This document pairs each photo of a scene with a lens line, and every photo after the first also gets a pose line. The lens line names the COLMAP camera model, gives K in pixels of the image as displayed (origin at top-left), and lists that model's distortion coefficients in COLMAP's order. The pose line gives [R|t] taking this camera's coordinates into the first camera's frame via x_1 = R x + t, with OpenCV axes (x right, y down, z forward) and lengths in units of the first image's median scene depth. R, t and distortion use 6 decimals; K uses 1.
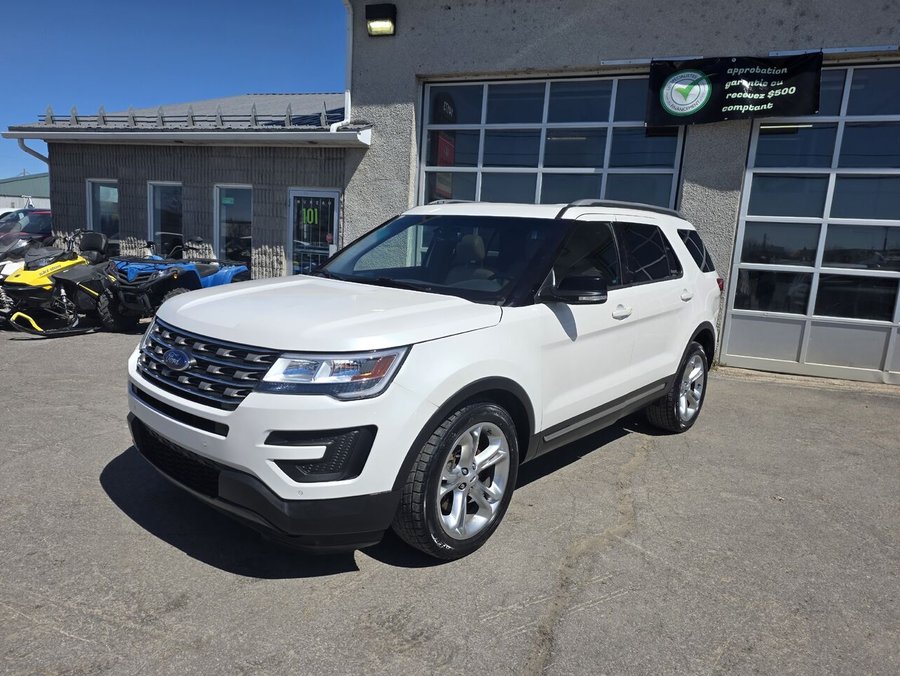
lens RADIAL K [[611.6, 0, 443.2], [0, 611.6, 340.3], [0, 0, 1]] dist [0.055687, -0.038146]
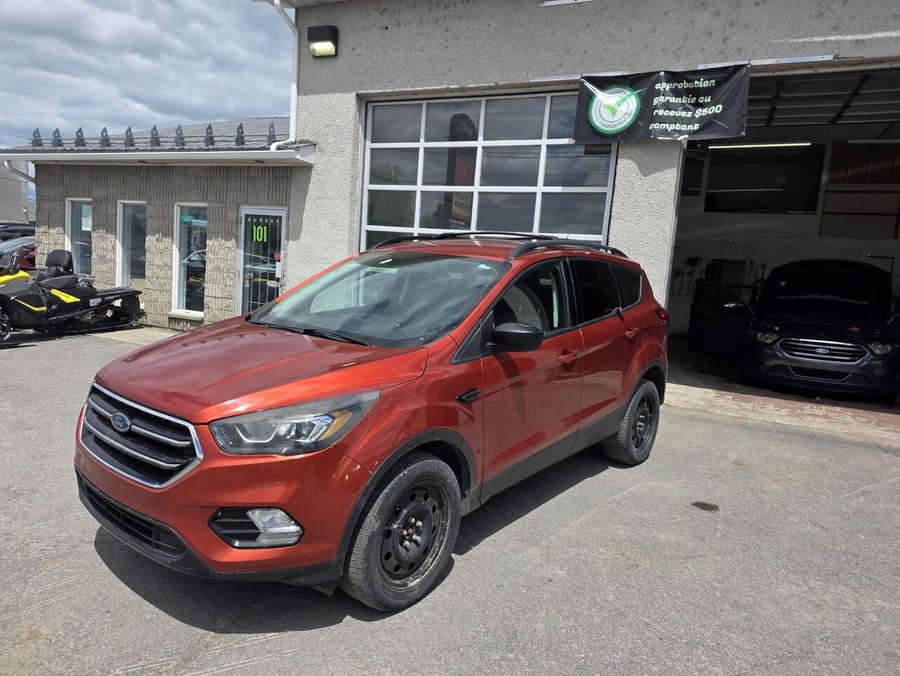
lens RADIAL K [[611.6, 0, 446.8], [0, 611.6, 331.1], [0, 0, 1]] dist [0.055687, -0.038146]
pose [[0.995311, 0.020420, -0.094552, 0.203826], [-0.024513, 0.998802, -0.042341, -0.009391], [0.093574, 0.044460, 0.994619, 0.039638]]
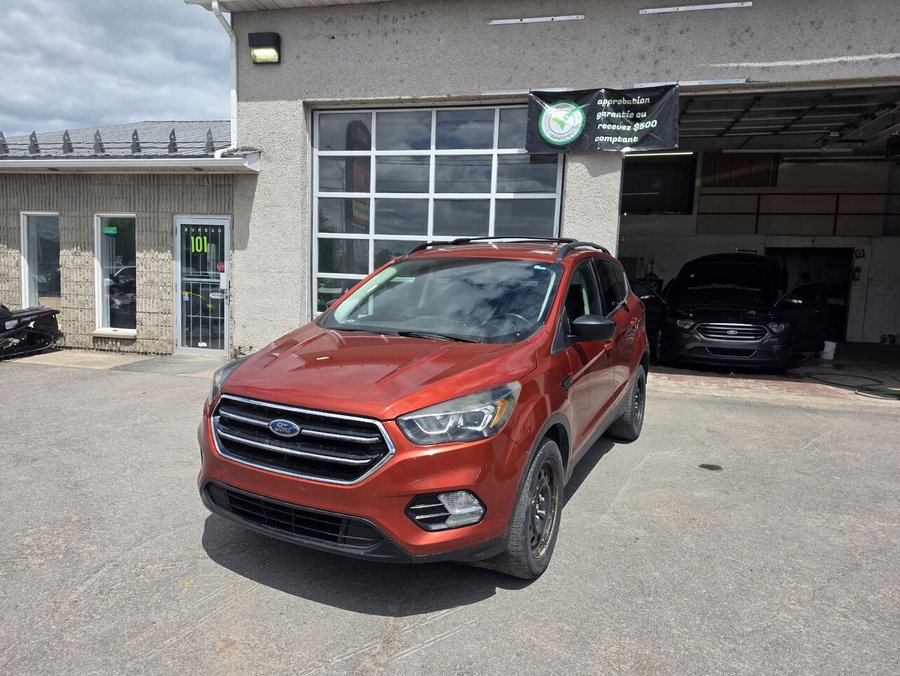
lens RADIAL K [[611.6, 0, 447.3], [0, 611.6, 331.3], [0, 0, 1]] dist [0.055687, -0.038146]
pose [[0.993320, -0.036541, 0.109454, 0.064563], [0.041949, 0.997989, -0.047515, -0.004626], [-0.107498, 0.051789, 0.992856, 0.006460]]
